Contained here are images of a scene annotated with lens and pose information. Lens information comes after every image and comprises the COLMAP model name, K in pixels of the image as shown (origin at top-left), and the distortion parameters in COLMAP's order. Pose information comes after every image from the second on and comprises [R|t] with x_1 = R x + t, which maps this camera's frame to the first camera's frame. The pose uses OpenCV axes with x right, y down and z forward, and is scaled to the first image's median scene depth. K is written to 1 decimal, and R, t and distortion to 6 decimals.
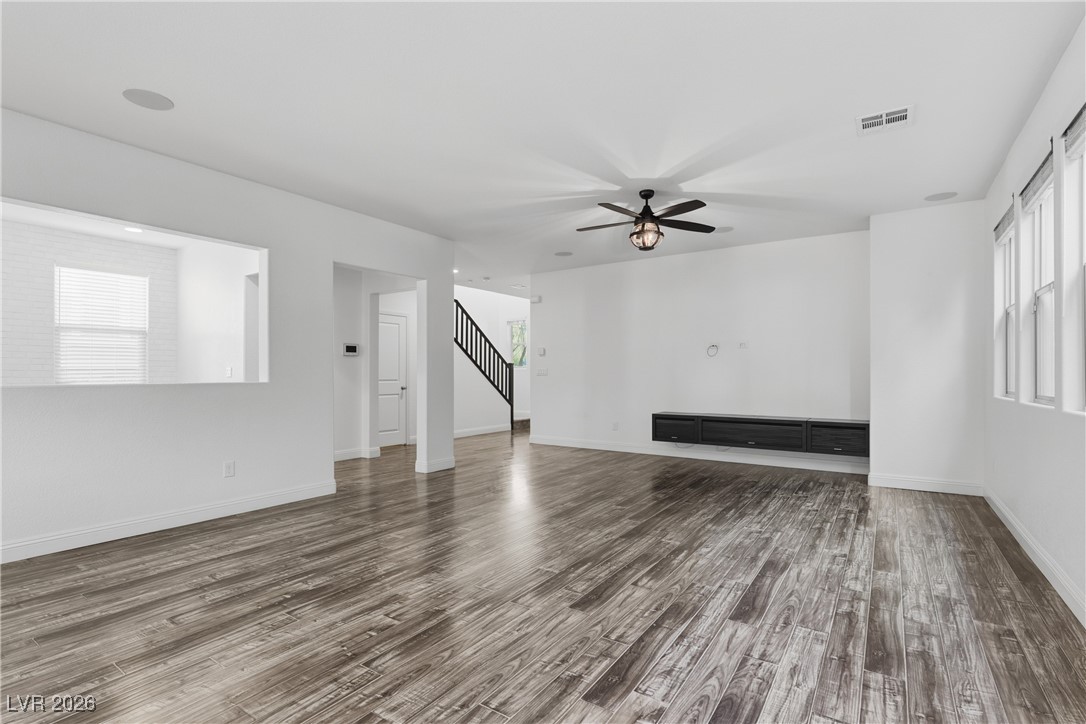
lens RADIAL K [[511.0, 0, 543.9], [0, 511.0, 368.5], [0, 0, 1]] dist [-0.013117, -0.000095]
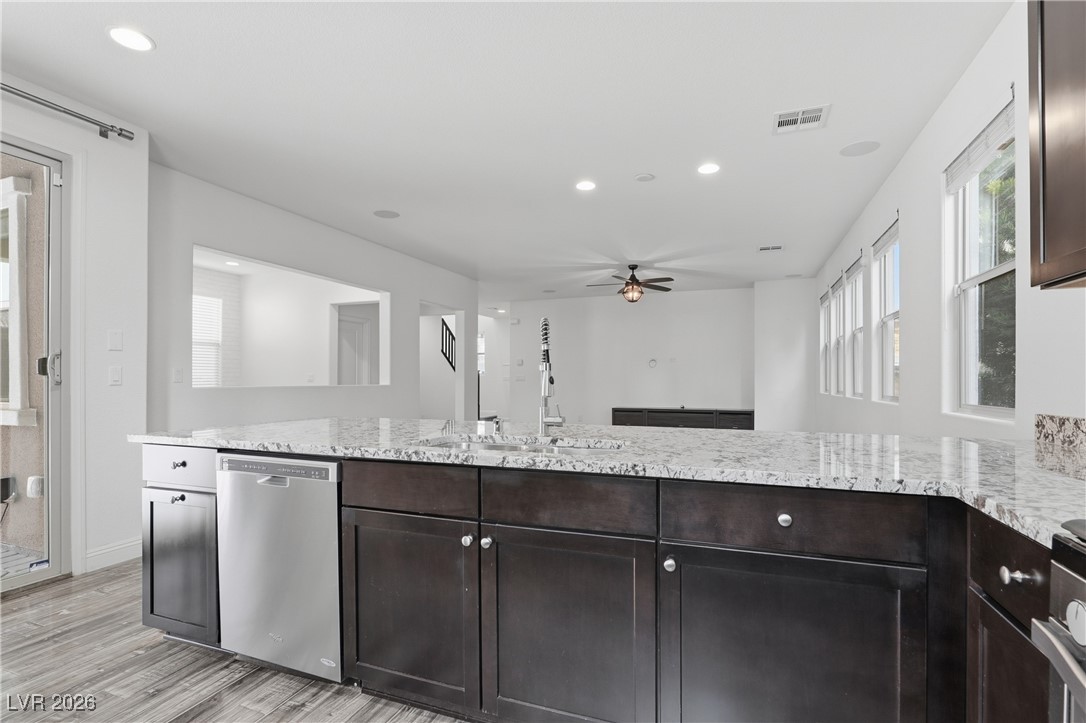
lens RADIAL K [[514.9, 0, 545.0], [0, 514.9, 373.9], [0, 0, 1]] dist [-0.000145, 0.000102]
pose [[0.973994, 0.003977, 0.226541, -0.312449], [-0.003465, 0.999990, -0.002659, -0.001391], [-0.226549, 0.001805, 0.973998, -0.368859]]
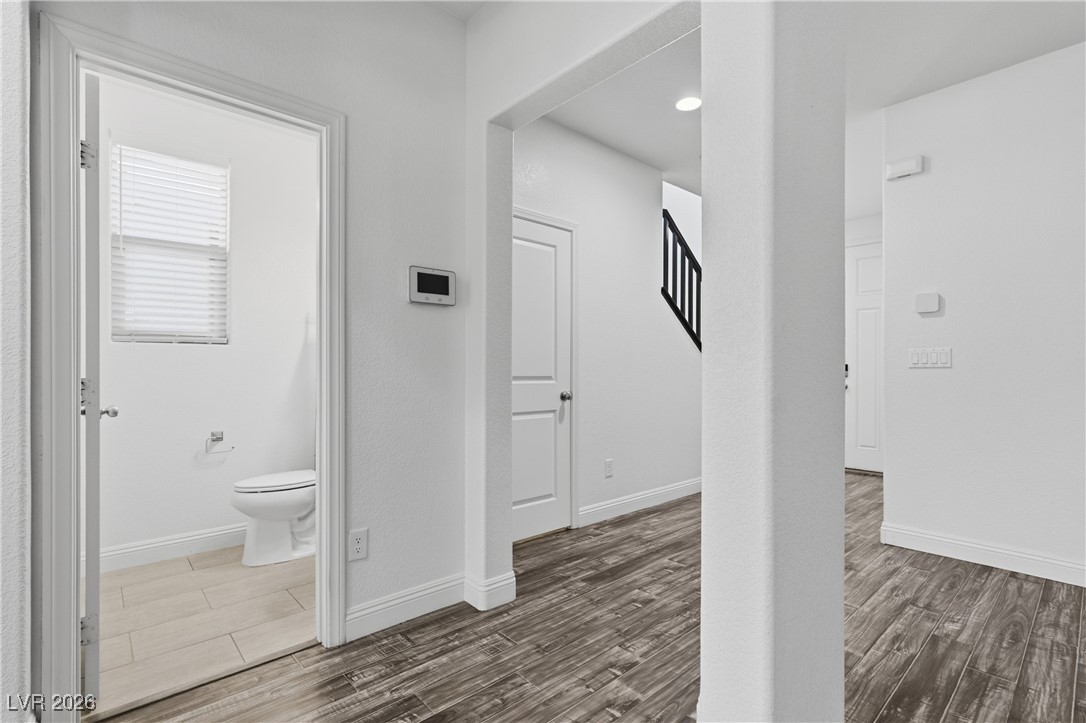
lens RADIAL K [[506.0, 0, 539.0], [0, 506.0, 366.7], [0, 0, 1]] dist [-0.000649, 0.000175]
pose [[0.969232, 0.005134, -0.246094, -0.250251], [-0.004825, 0.999987, 0.001860, 0.016448], [0.246100, -0.000616, 0.969244, 0.760225]]
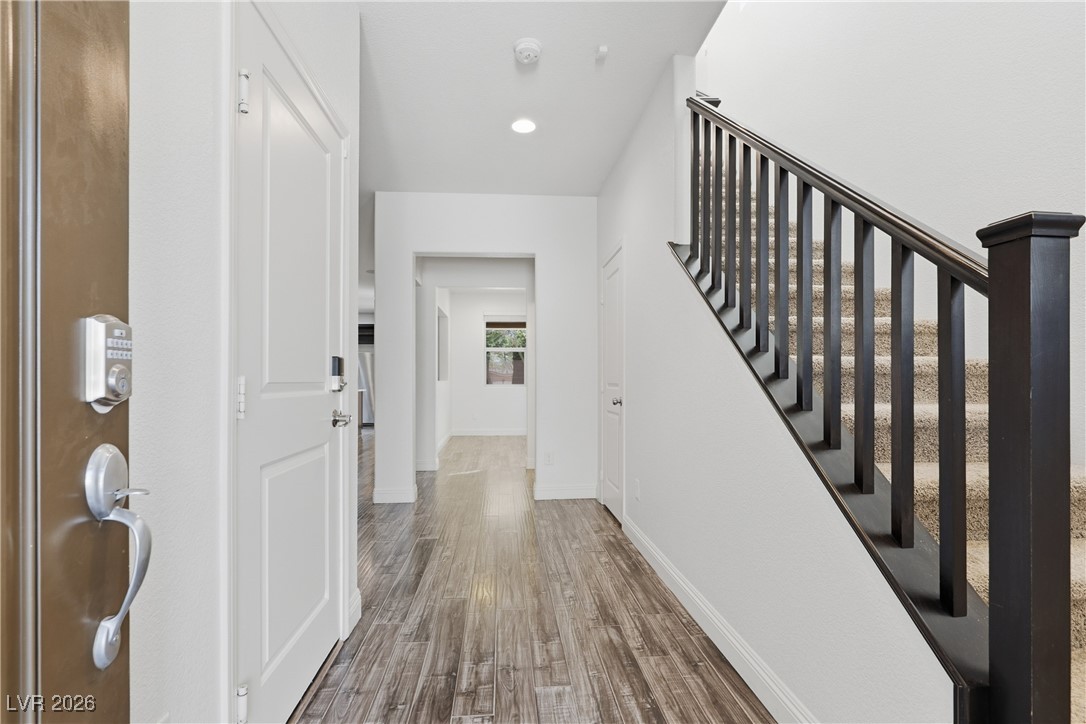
lens RADIAL K [[511.0, 0, 543.9], [0, 511.0, 368.5], [0, 0, 1]] dist [-0.013117, -0.000095]
pose [[-0.772854, -0.010064, -0.634504, 0.083224], [0.003246, 0.999798, -0.019811, 0.024006], [0.634575, -0.017371, -0.772666, 1.687600]]
